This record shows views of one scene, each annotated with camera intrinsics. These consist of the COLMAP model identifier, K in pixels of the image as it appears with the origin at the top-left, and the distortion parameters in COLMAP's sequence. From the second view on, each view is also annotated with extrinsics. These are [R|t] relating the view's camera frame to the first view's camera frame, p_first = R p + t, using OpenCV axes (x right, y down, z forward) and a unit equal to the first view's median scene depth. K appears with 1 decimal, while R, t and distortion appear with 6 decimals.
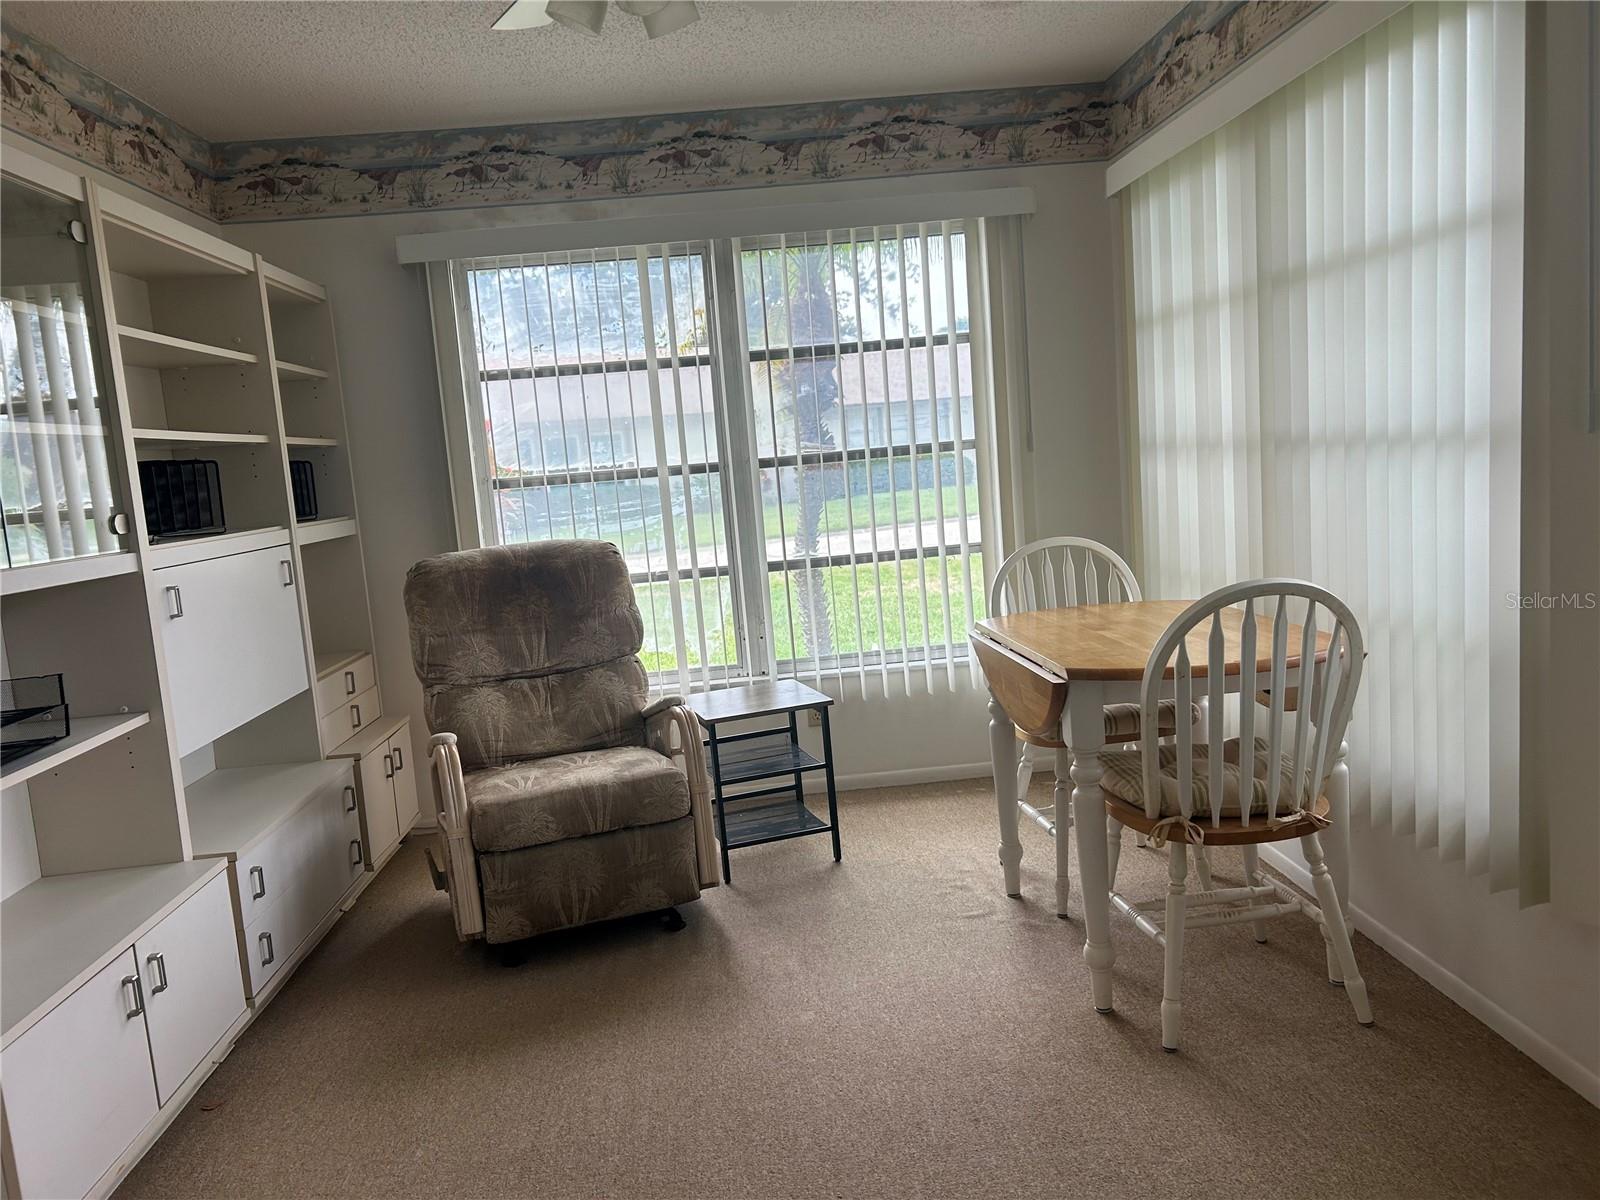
lens RADIAL K [[1209.9, 0, 794.5], [0, 1209.9, 603.3], [0, 0, 1]] dist [0.041675, -0.042499]
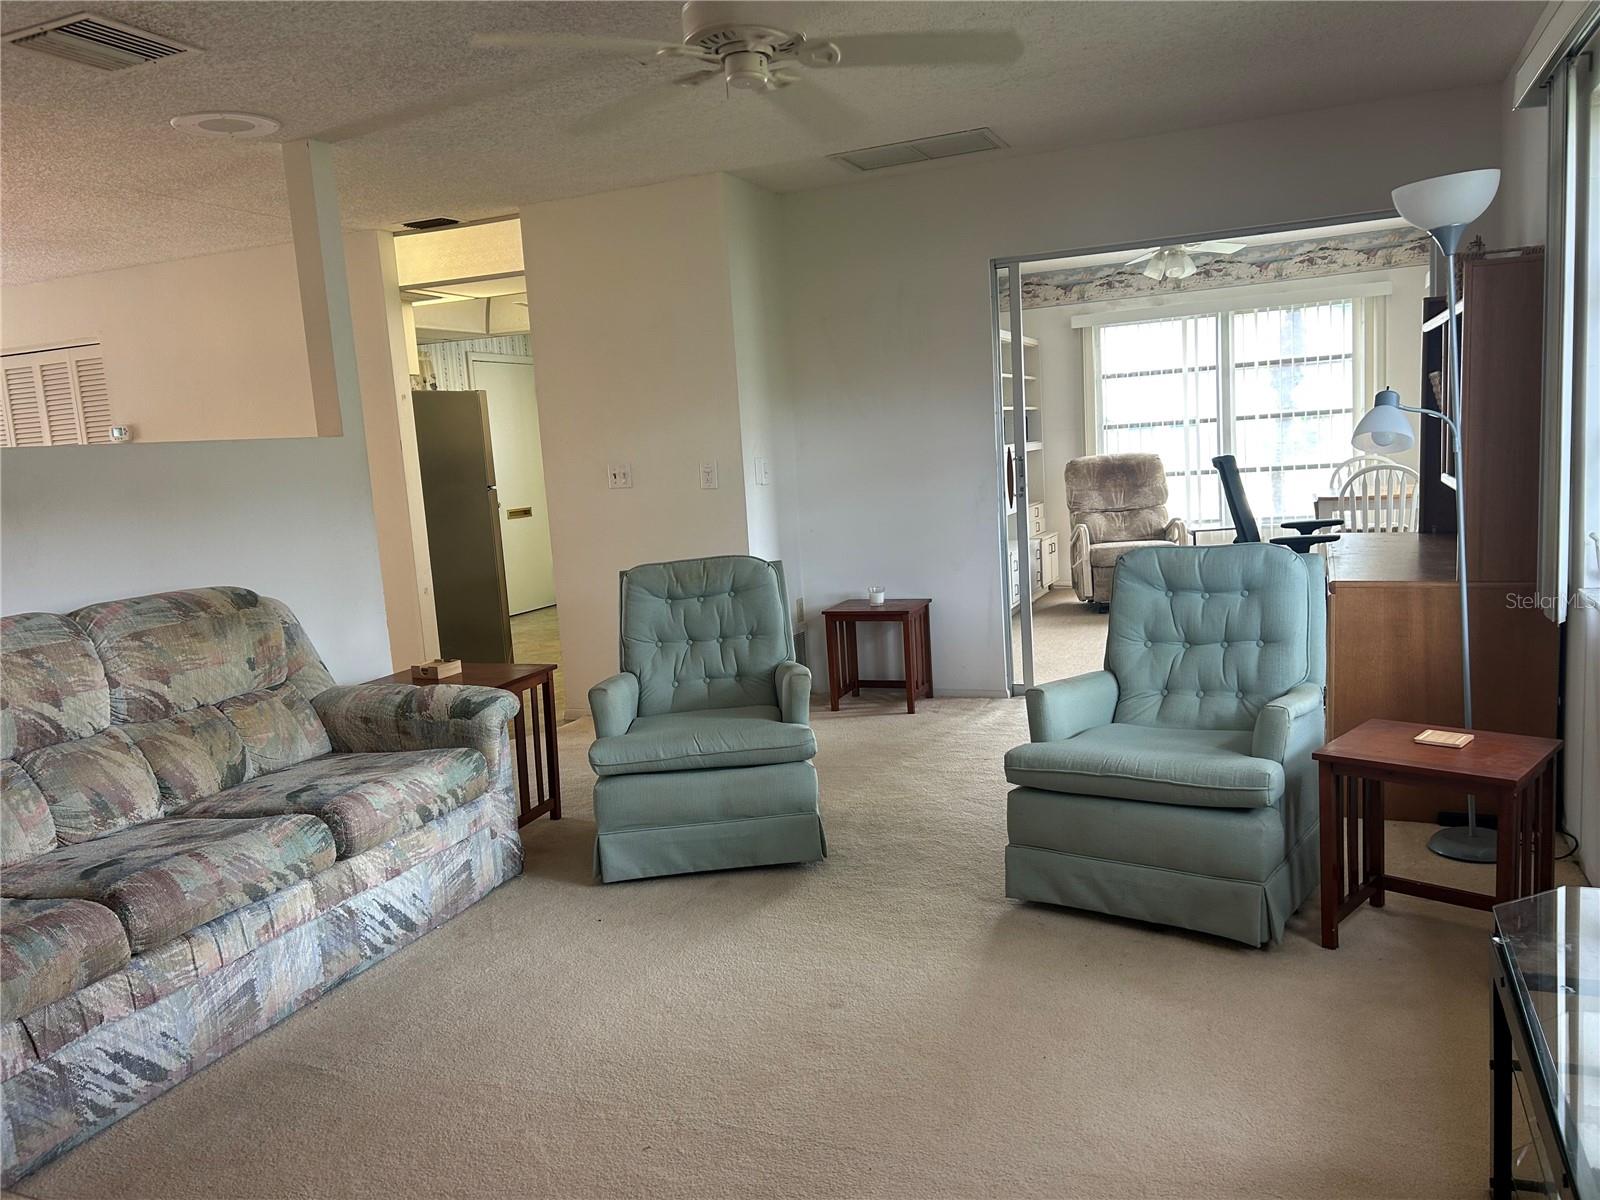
lens RADIAL K [[1209.9, 0, 800.5], [0, 1209.9, 611.4], [0, 0, 1]] dist [0.041675, -0.042499]
pose [[0.898293, 0.083963, -0.431300, 0.264640], [-0.063173, 0.996054, 0.062332, 0.149344], [0.434832, -0.028746, 0.900053, -1.392749]]
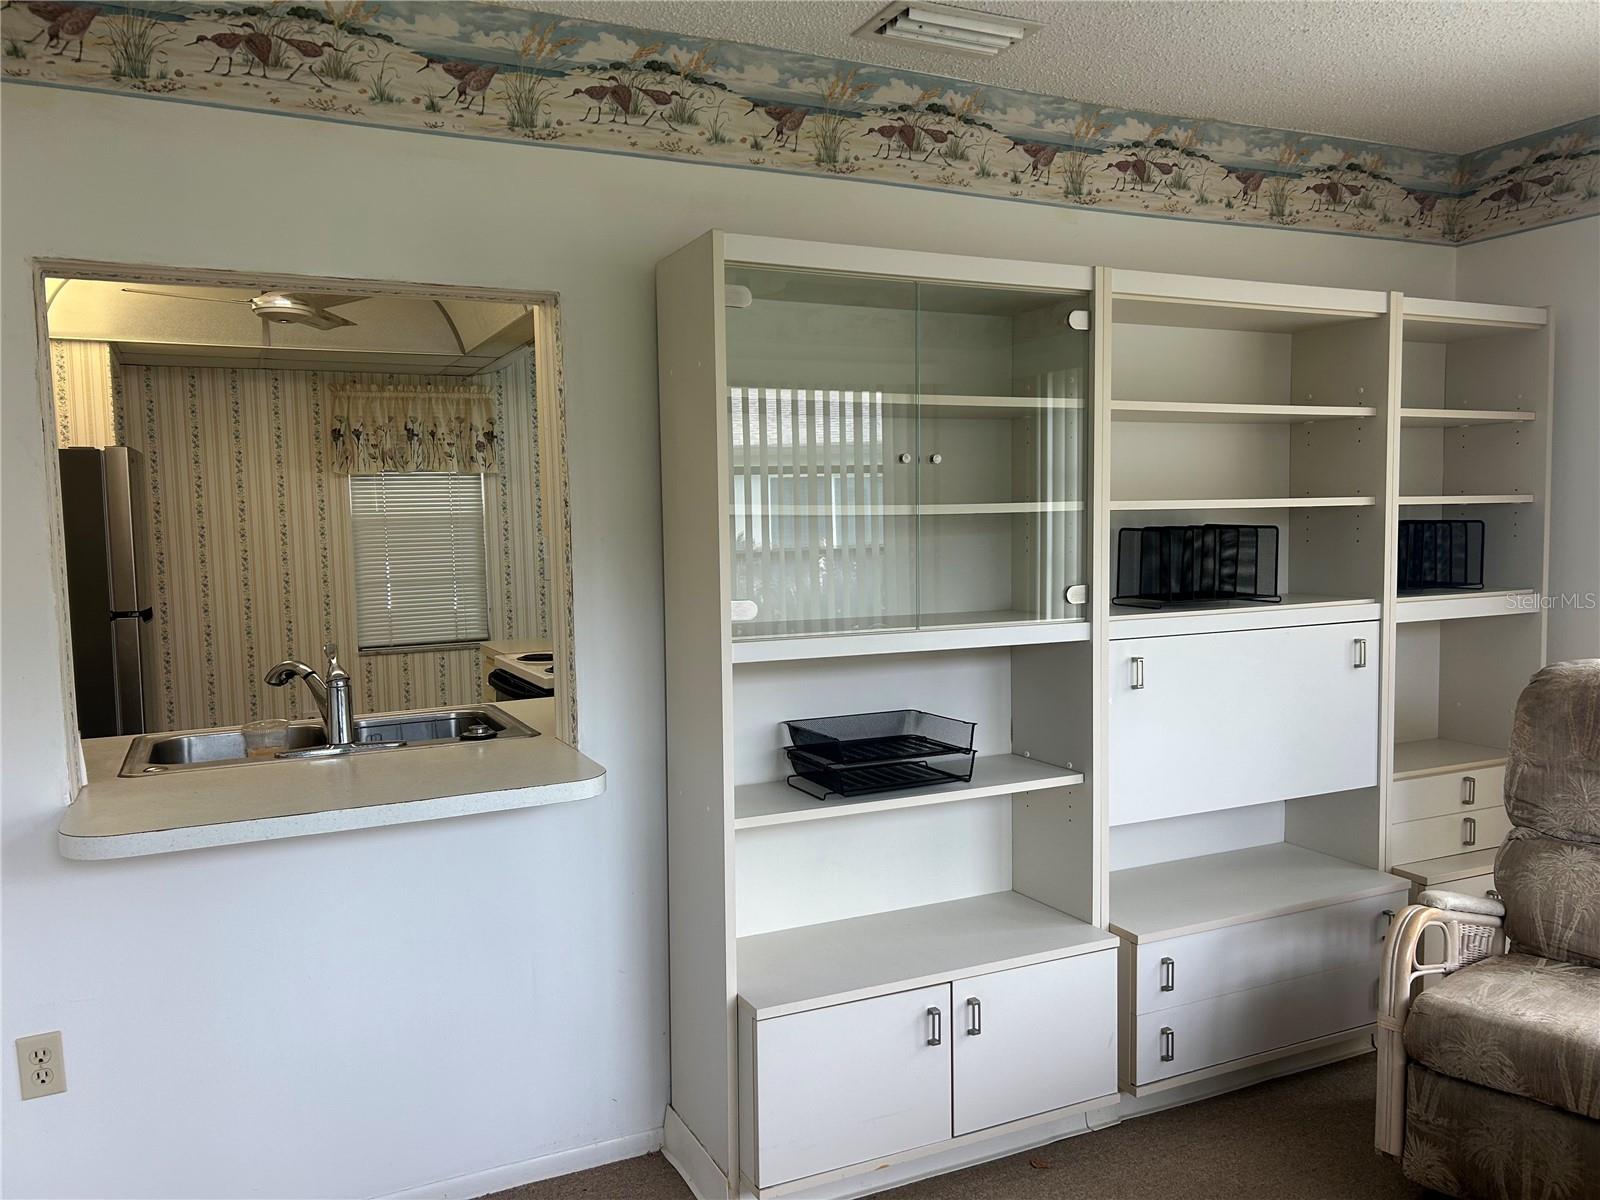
lens RADIAL K [[1209.9, 0, 788.6], [0, 1209.9, 603.7], [0, 0, 1]] dist [0.041675, -0.042499]
pose [[0.368571, 0.137307, -0.919403, 0.228705], [-0.122963, 0.987542, 0.098189, -0.092168], [0.921431, 0.076863, 0.380863, 0.264824]]
